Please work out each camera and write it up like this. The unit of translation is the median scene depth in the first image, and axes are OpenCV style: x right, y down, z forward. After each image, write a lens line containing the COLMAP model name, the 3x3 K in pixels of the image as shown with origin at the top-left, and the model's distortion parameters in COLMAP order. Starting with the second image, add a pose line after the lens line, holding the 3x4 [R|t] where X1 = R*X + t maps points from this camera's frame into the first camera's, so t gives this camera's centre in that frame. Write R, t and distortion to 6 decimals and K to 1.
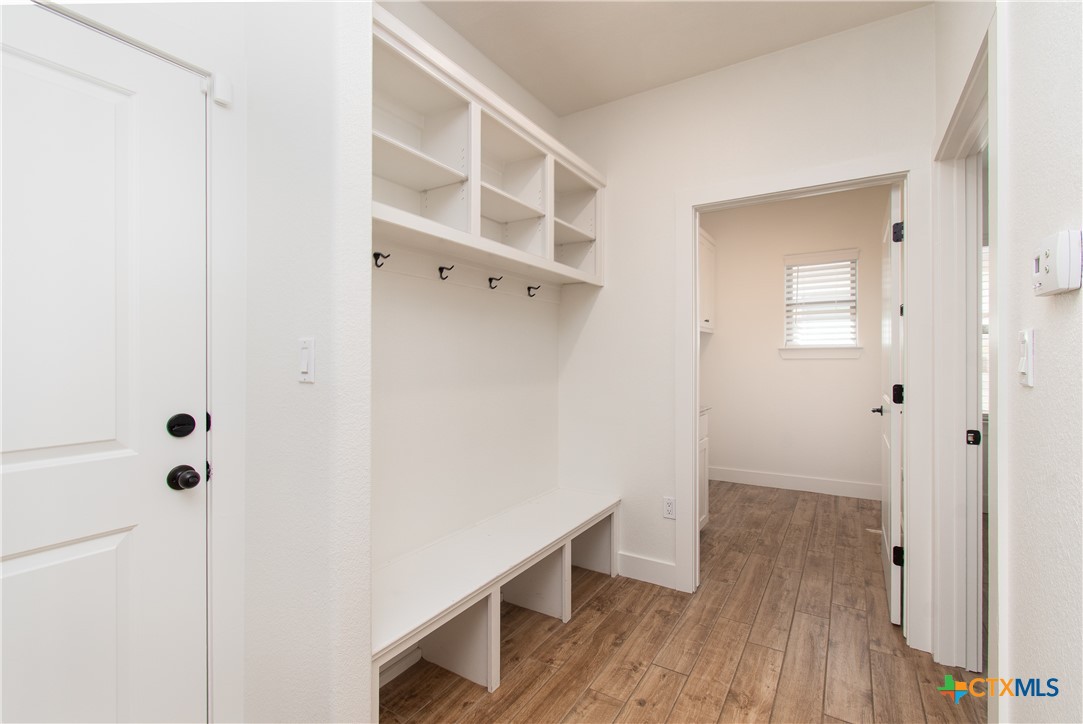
lens RADIAL K [[478.8, 0, 541.5], [0, 478.8, 362.0], [0, 0, 1]] dist [0.001057, -0.000014]
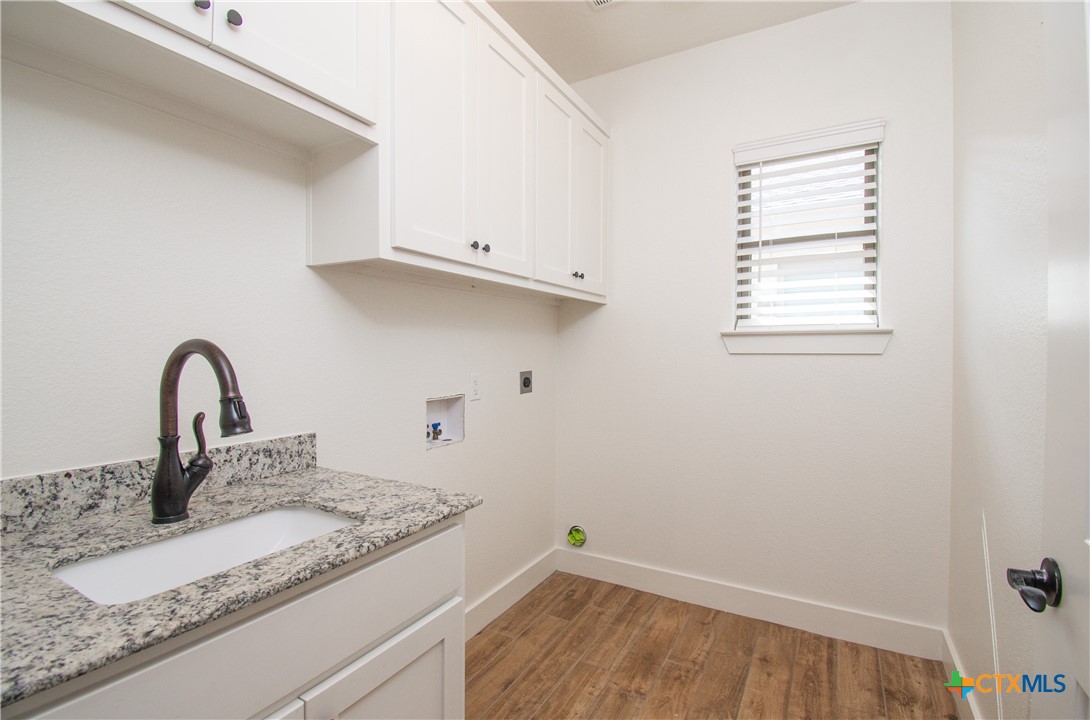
lens RADIAL K [[497.6, 0, 545.0], [0, 497.6, 360.0], [0, 0, 1]] dist [-0.022864, 0.000050]
pose [[0.999255, -0.000159, 0.038591, 0.304858], [-0.000401, 0.999895, 0.014503, -0.007832], [-0.038589, -0.014508, 0.999150, 0.515740]]
